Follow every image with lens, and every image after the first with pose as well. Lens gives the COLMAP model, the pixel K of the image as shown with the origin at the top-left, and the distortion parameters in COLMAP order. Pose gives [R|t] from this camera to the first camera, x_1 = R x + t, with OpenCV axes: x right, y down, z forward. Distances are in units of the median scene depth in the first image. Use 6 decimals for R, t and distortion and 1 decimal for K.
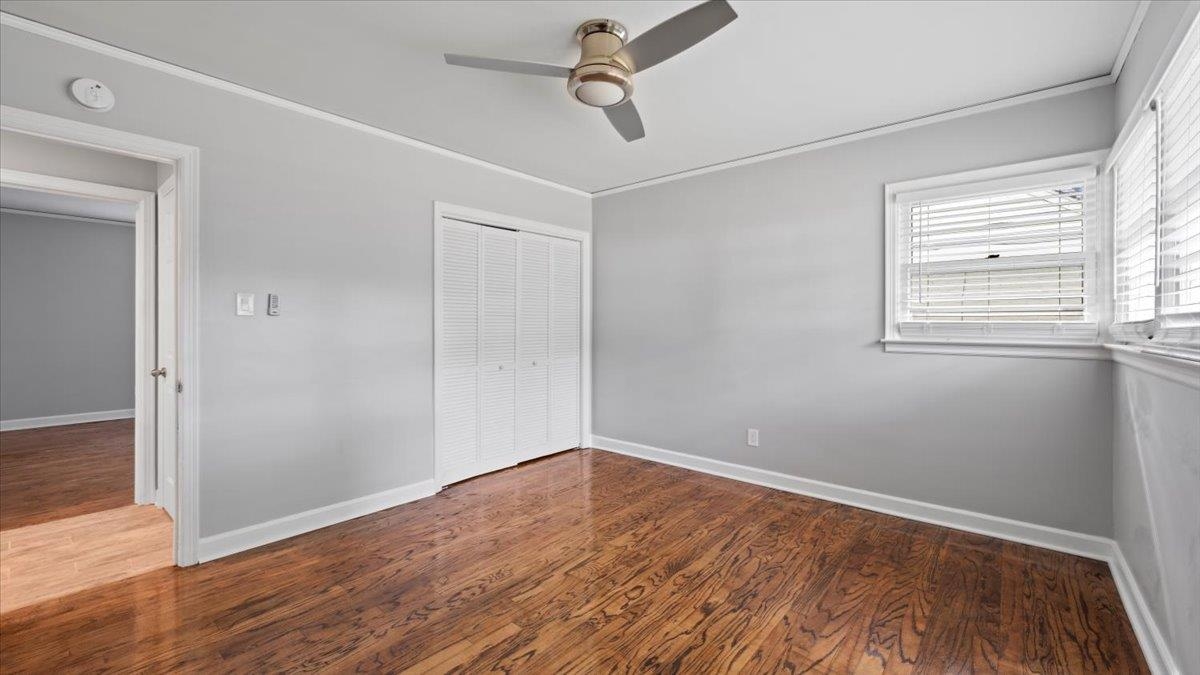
lens RADIAL K [[480.0, 0, 601.3], [0, 480.0, 334.7], [0, 0, 1]] dist [0.000513, 0.000007]
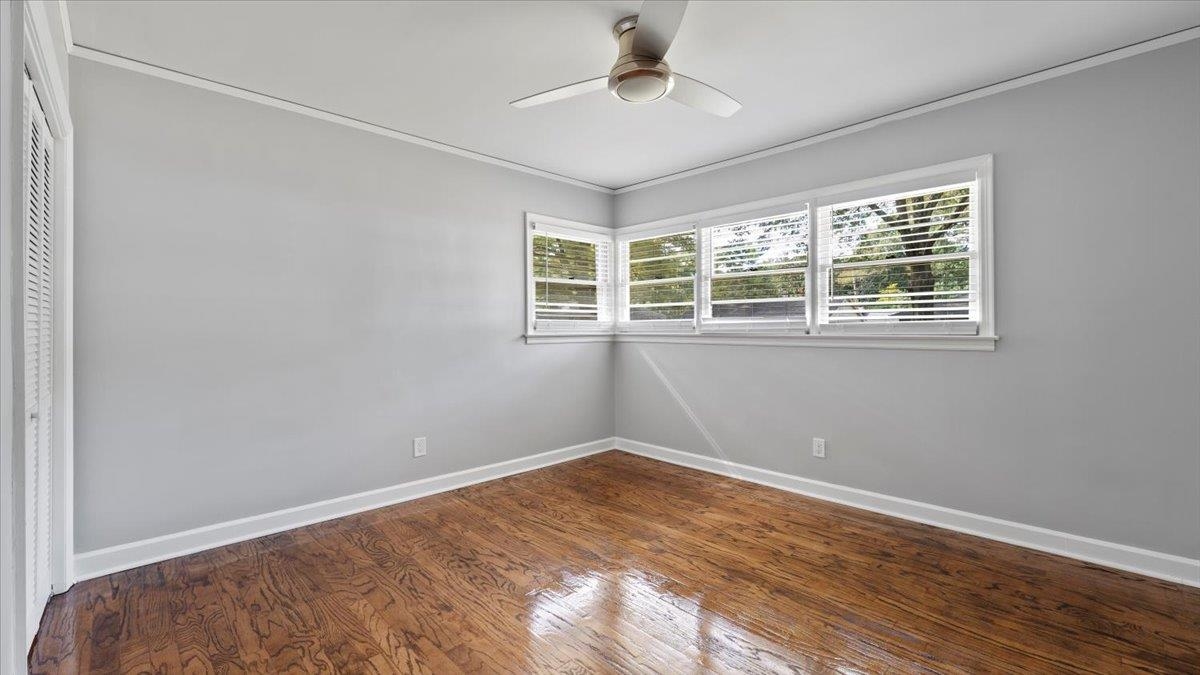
lens RADIAL K [[517.2, 0, 602.5], [0, 517.2, 325.5], [0, 0, 1]] dist [0.009849, -0.000256]
pose [[0.079325, -0.003094, 0.996844, -0.807089], [0.018514, 0.999827, 0.001630, -0.012237], [-0.996677, 0.018326, 0.079369, 0.732947]]
